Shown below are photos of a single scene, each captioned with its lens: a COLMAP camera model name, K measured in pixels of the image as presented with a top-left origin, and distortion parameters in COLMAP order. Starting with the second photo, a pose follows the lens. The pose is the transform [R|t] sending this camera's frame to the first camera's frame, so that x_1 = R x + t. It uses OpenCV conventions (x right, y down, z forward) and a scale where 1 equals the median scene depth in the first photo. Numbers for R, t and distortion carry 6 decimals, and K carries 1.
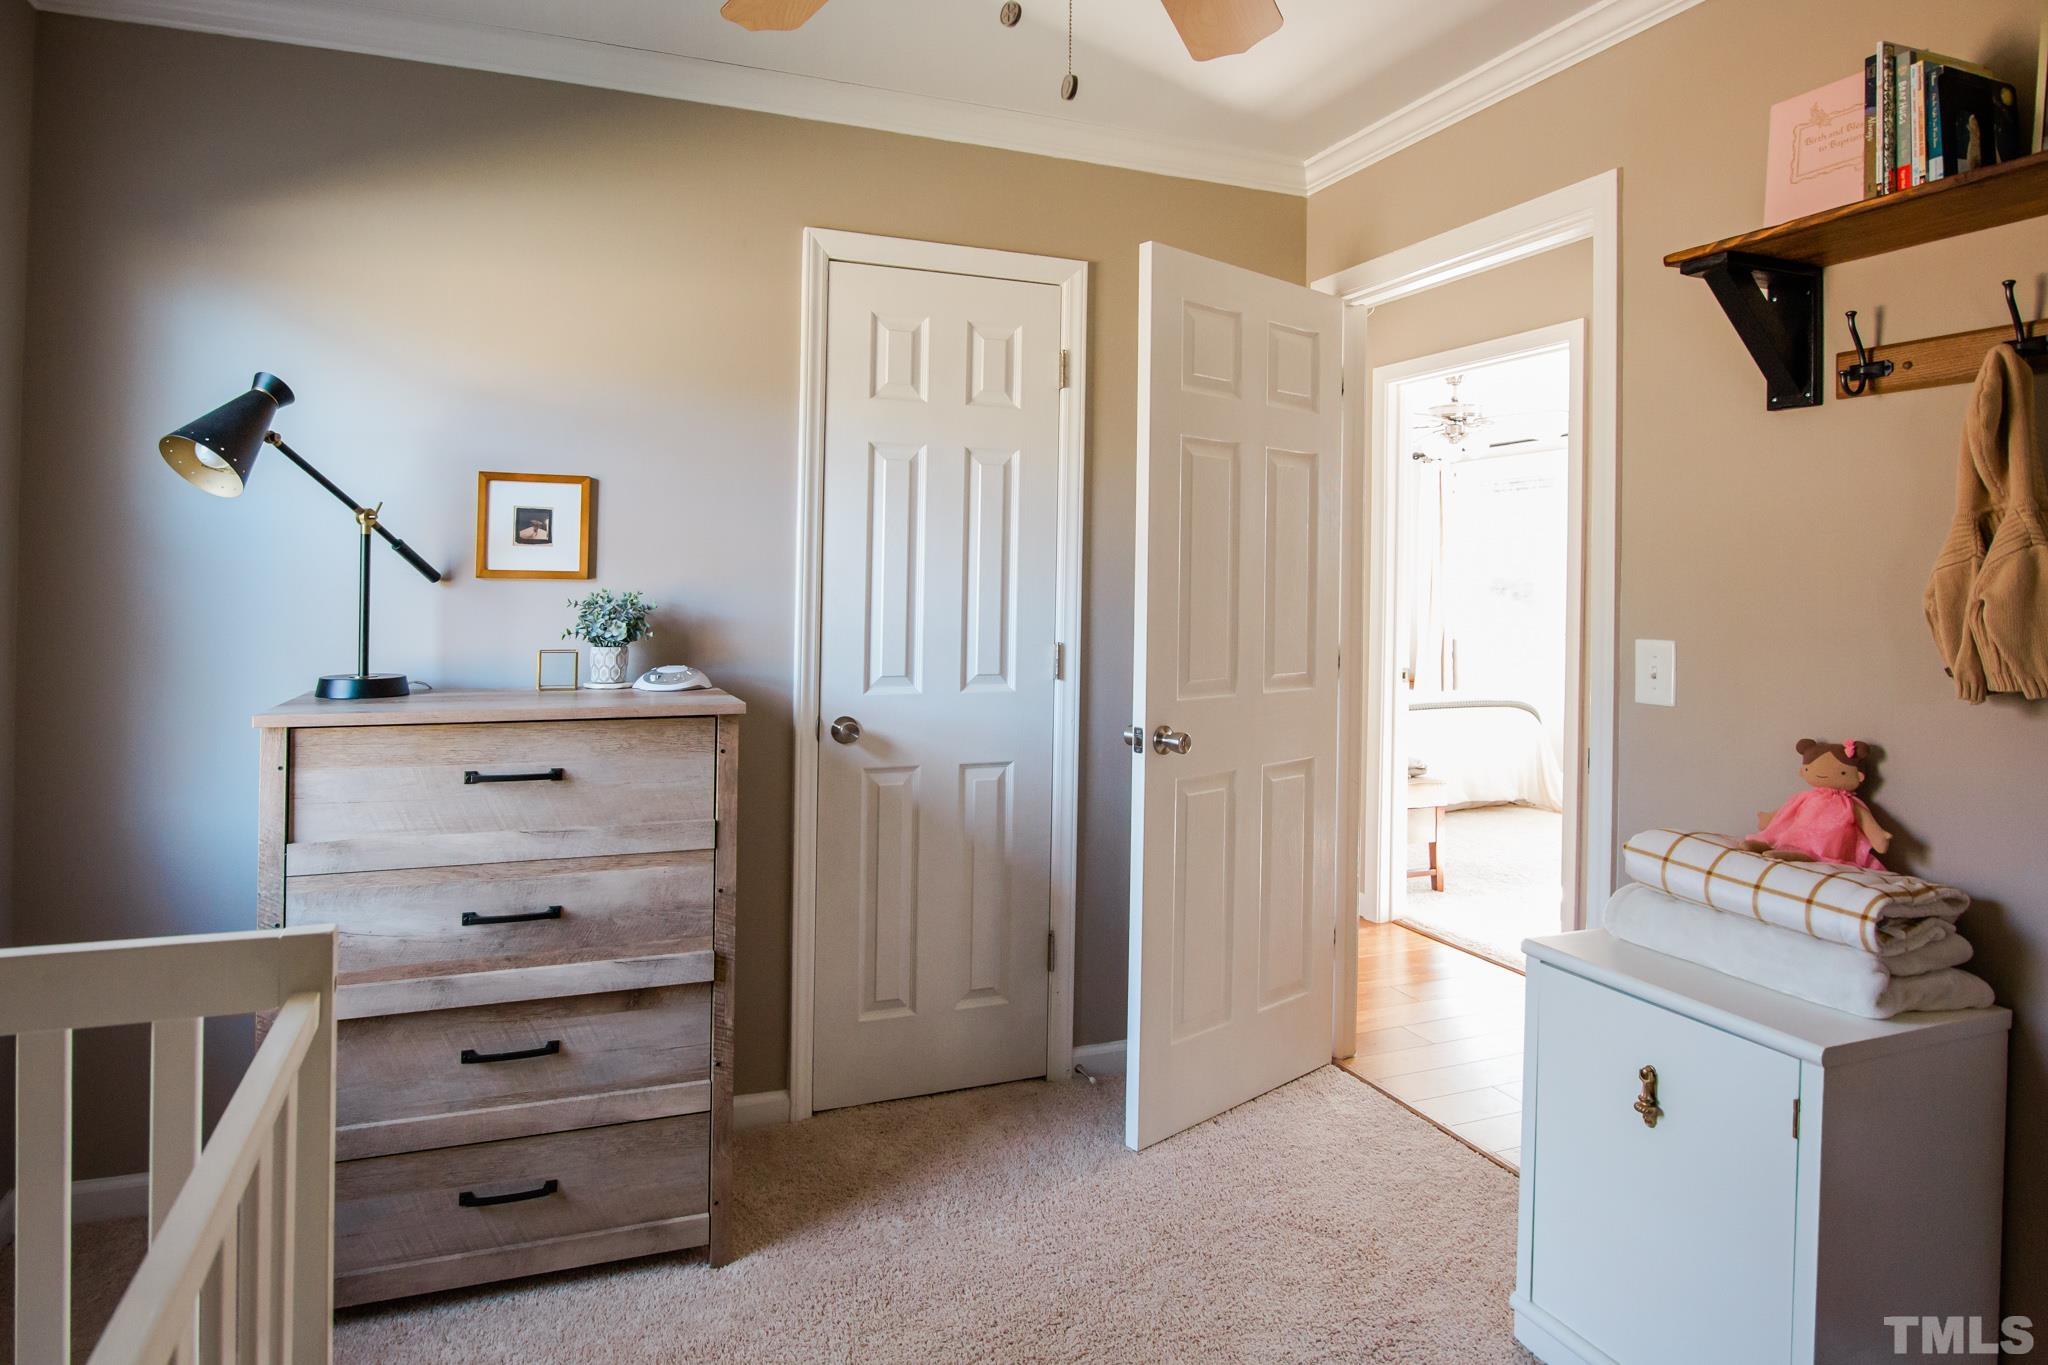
lens RADIAL K [[1199.3, 0, 1021.0], [0, 1199.3, 591.0], [0, 0, 1]] dist [-0.004589, -0.000242]
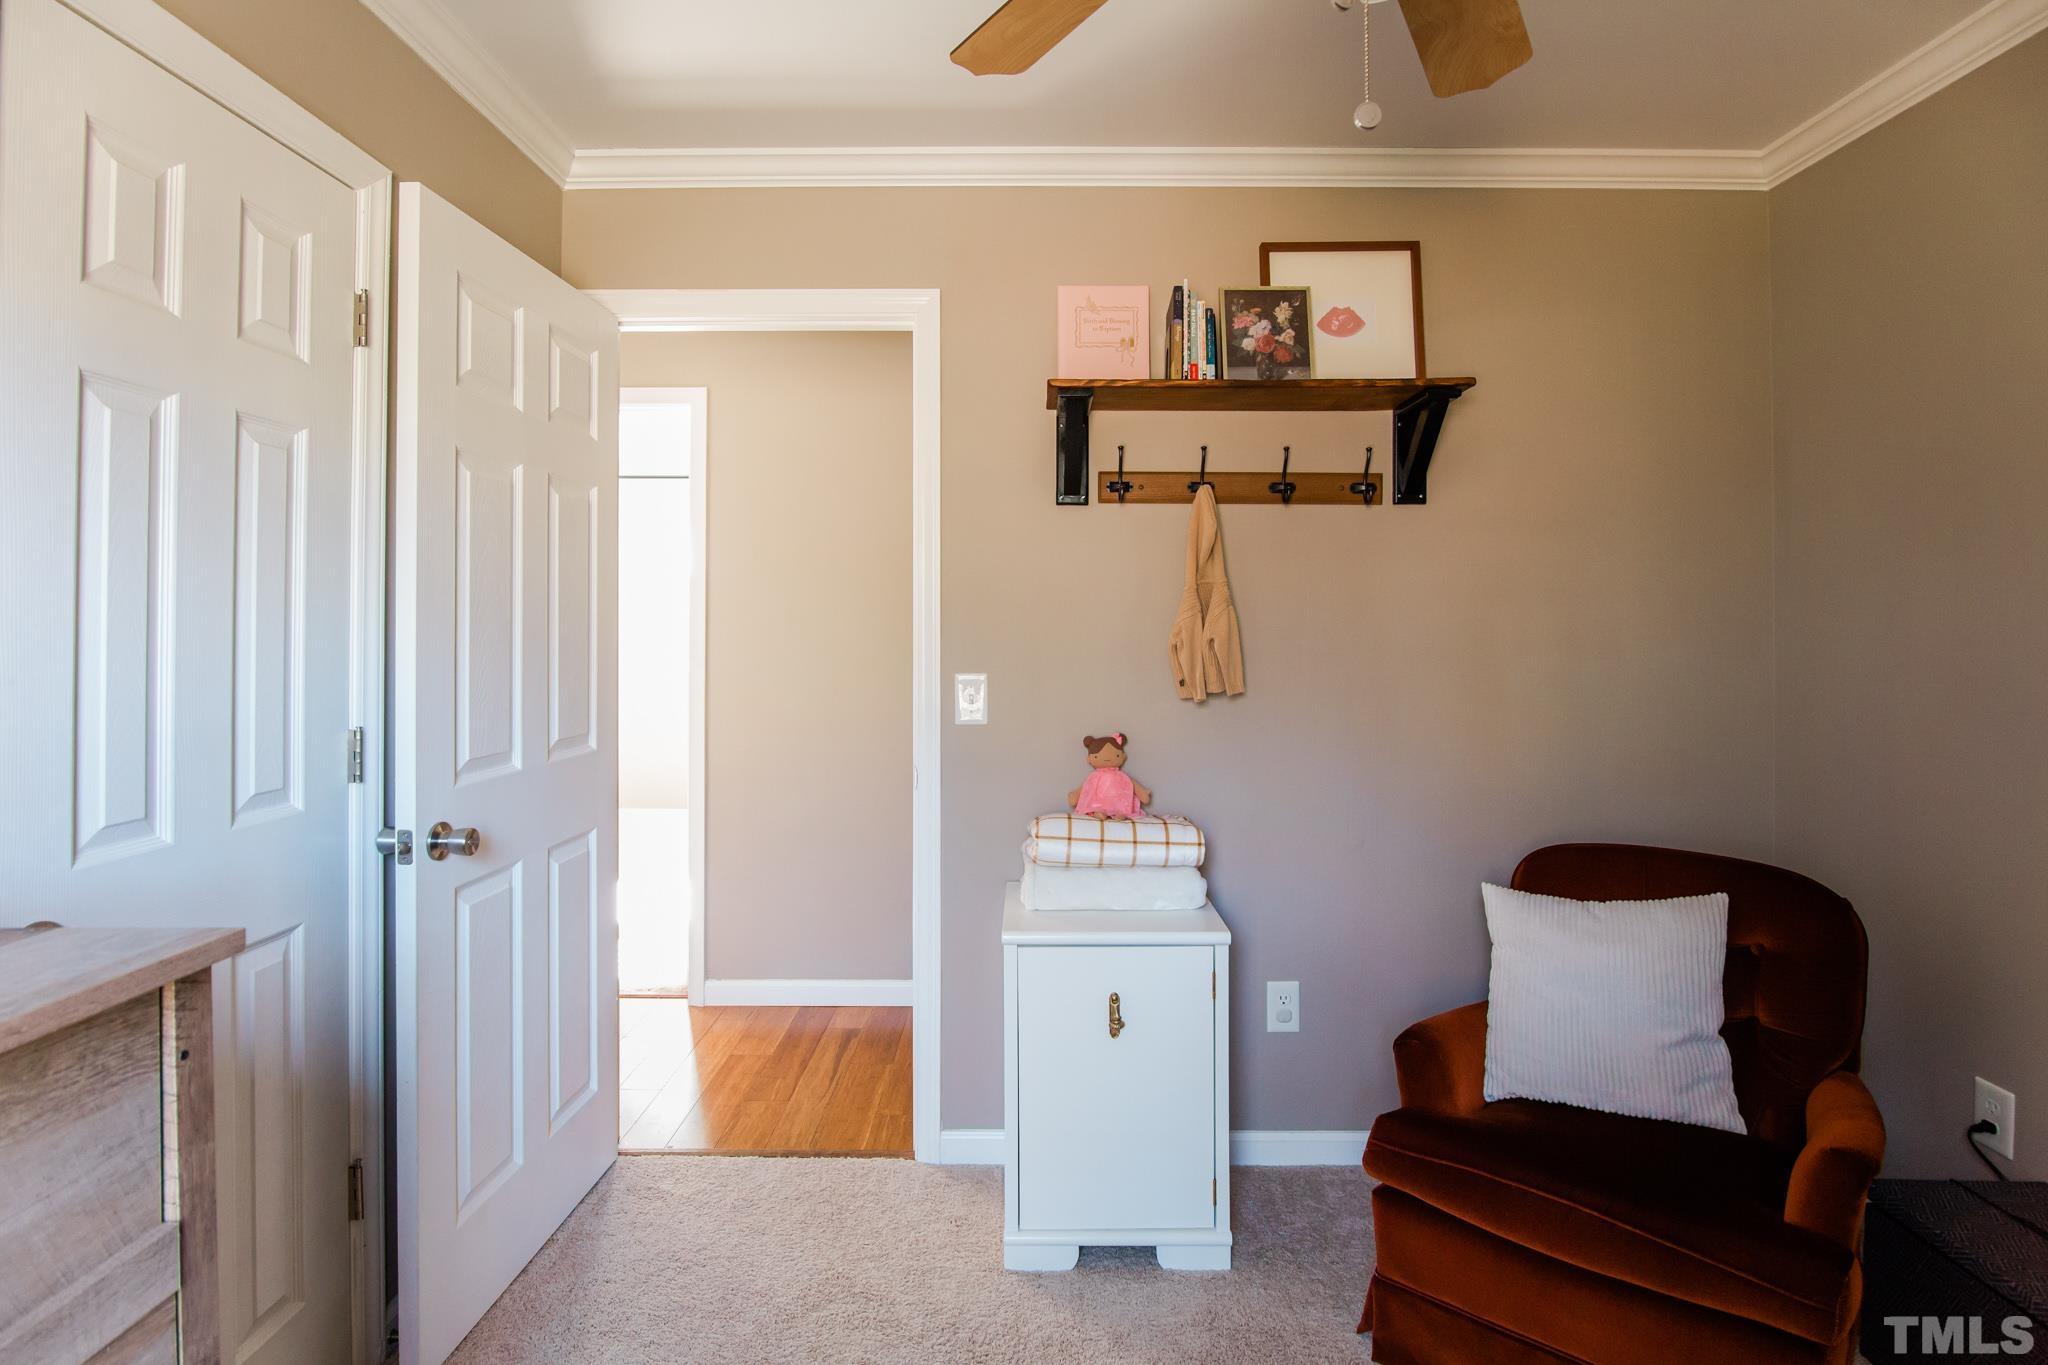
lens RADIAL K [[1016.2, 0, 1027.6], [0, 1016.2, 630.8], [0, 0, 1]] dist [-0.004845, -0.002187]
pose [[0.353465, -0.017598, 0.935282, -0.483764], [0.006987, 0.999845, 0.016172, -0.022388], [-0.935422, 0.000819, 0.353533, 0.597004]]
